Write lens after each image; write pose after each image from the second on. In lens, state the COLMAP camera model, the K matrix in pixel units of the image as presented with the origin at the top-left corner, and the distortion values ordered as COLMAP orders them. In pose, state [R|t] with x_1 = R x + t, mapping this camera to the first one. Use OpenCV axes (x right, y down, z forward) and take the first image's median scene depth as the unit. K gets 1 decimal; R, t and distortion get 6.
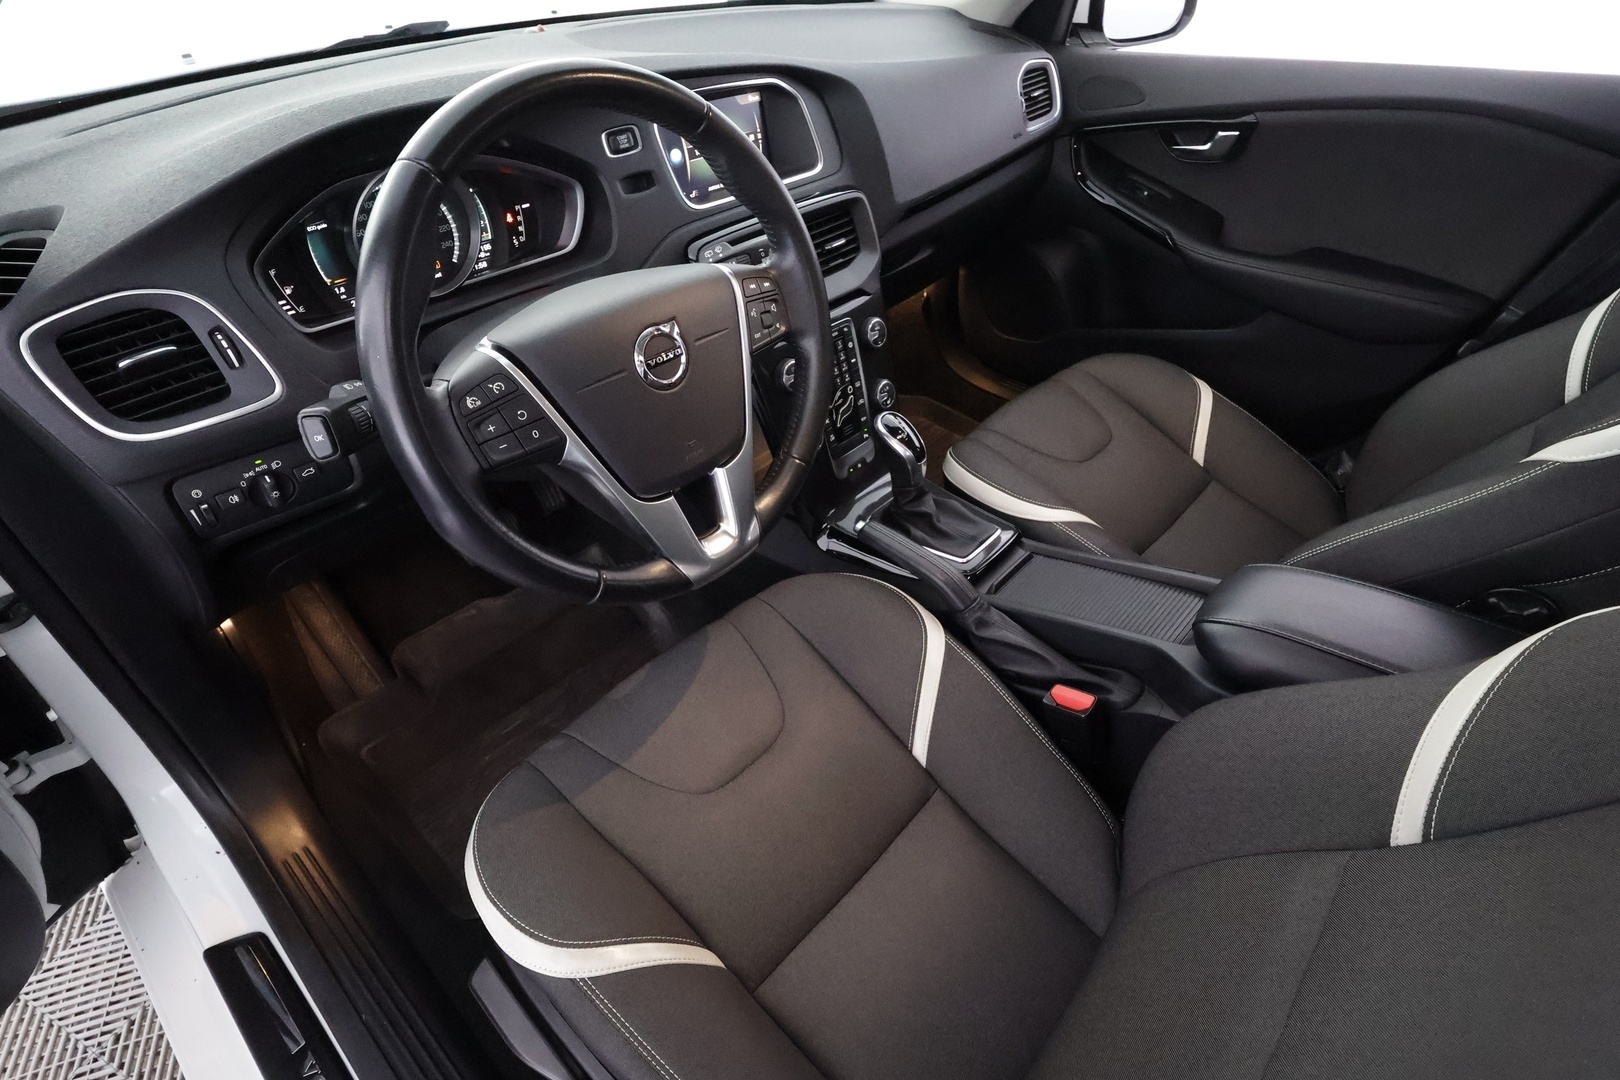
lens RADIAL K [[818.9, 0, 822.9], [0, 818.9, 552.3], [0, 0, 1]] dist [-0.003321, -0.000732]
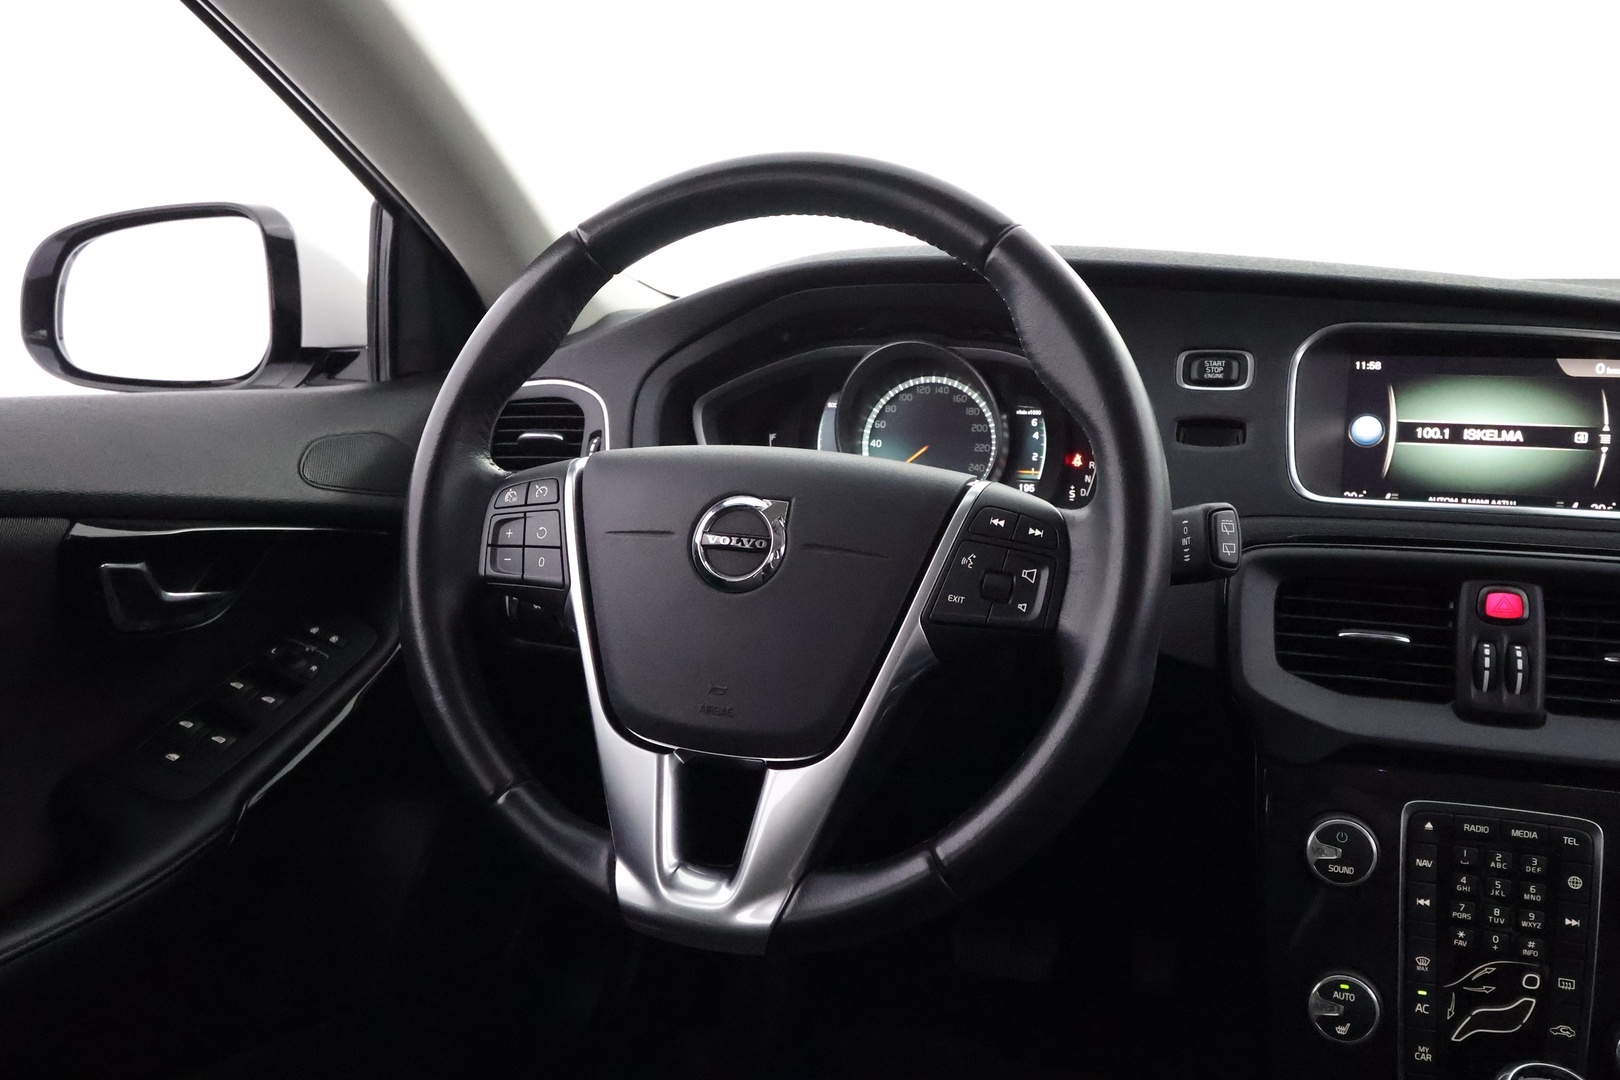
lens RADIAL K [[1266.4, 0, 807.8], [0, 1266.4, 544.0], [0, 0, 1]] dist [-0.009824, 0.007243]
pose [[0.399007, 0.189395, -0.897175, 0.420229], [-0.586503, 0.804826, -0.090940, -0.110255], [0.704846, 0.562481, 0.432211, 0.372710]]
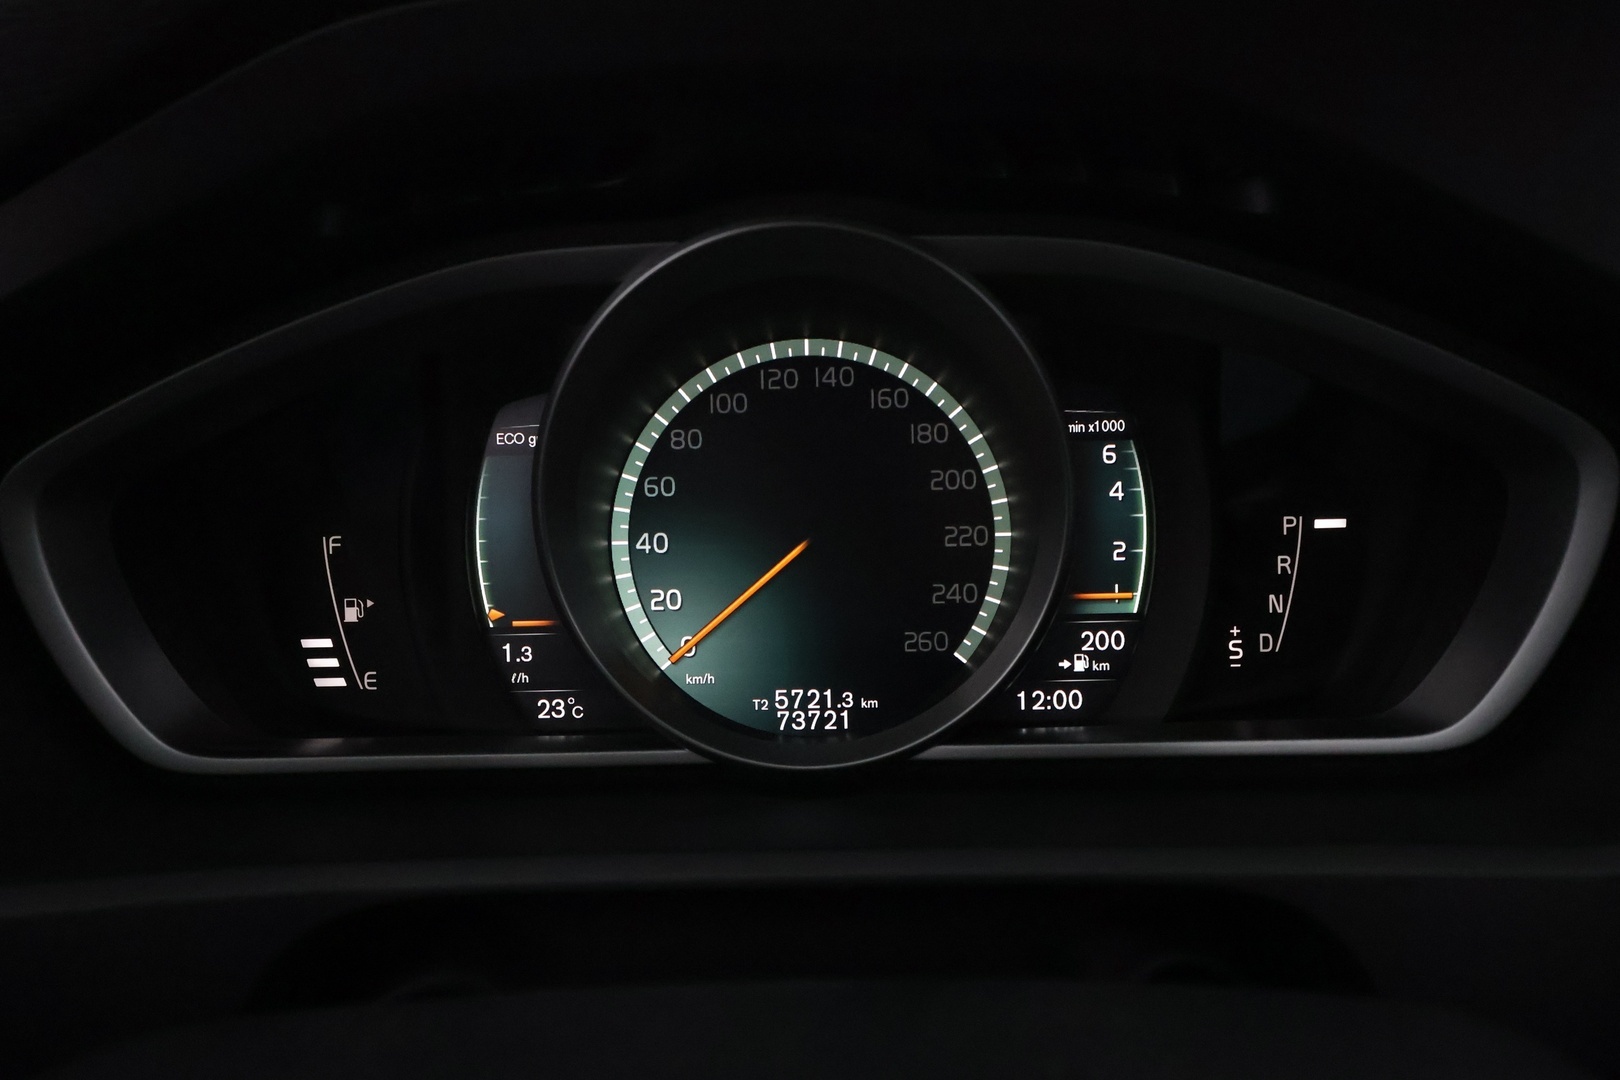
lens RADIAL K [[1266.4, 0, 813.3], [0, 1266.4, 526.5], [0, 0, 1]] dist [-0.009824, 0.007243]
pose [[0.658623, 0.156060, -0.736112, -0.168645], [-0.459507, 0.858087, -0.229217, -0.237405], [0.595877, 0.489216, 0.636866, 0.595665]]
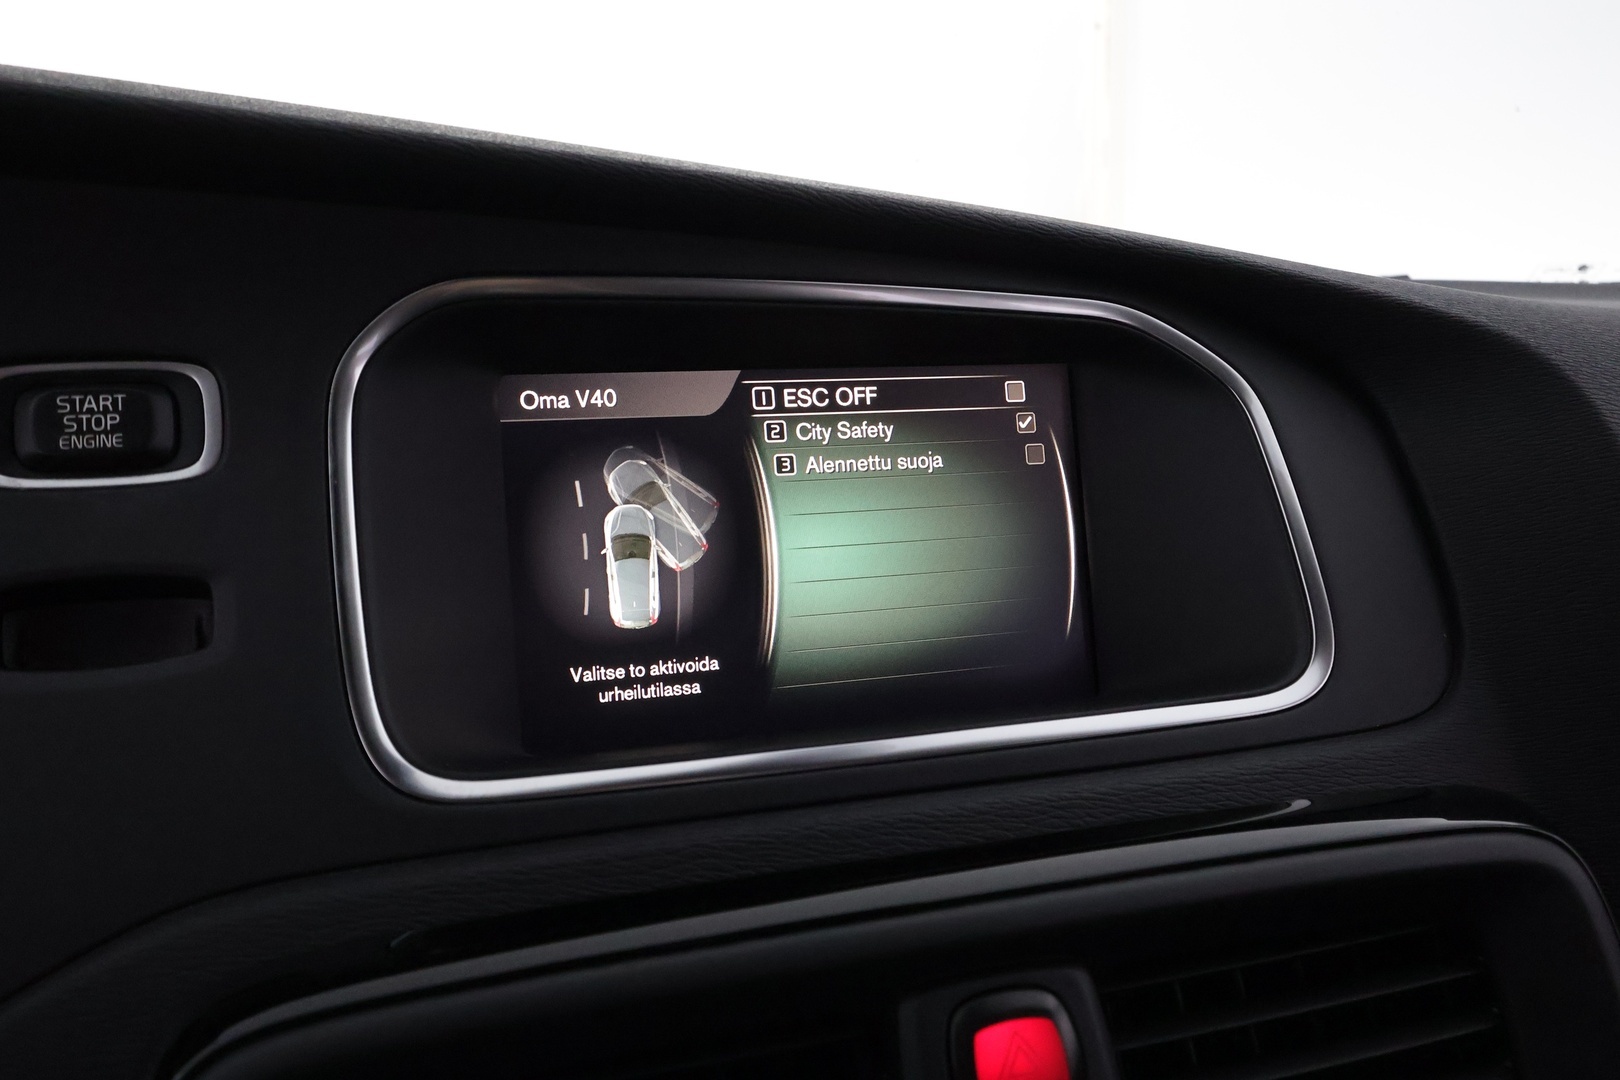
lens RADIAL K [[1266.4, 0, 812.7], [0, 1266.4, 536.3], [0, 0, 1]] dist [-0.009824, 0.007243]
pose [[0.855017, 0.040884, -0.516987, 0.048151], [-0.312918, 0.835637, -0.451435, -0.329301], [0.413557, 0.547759, 0.727277, 0.717844]]
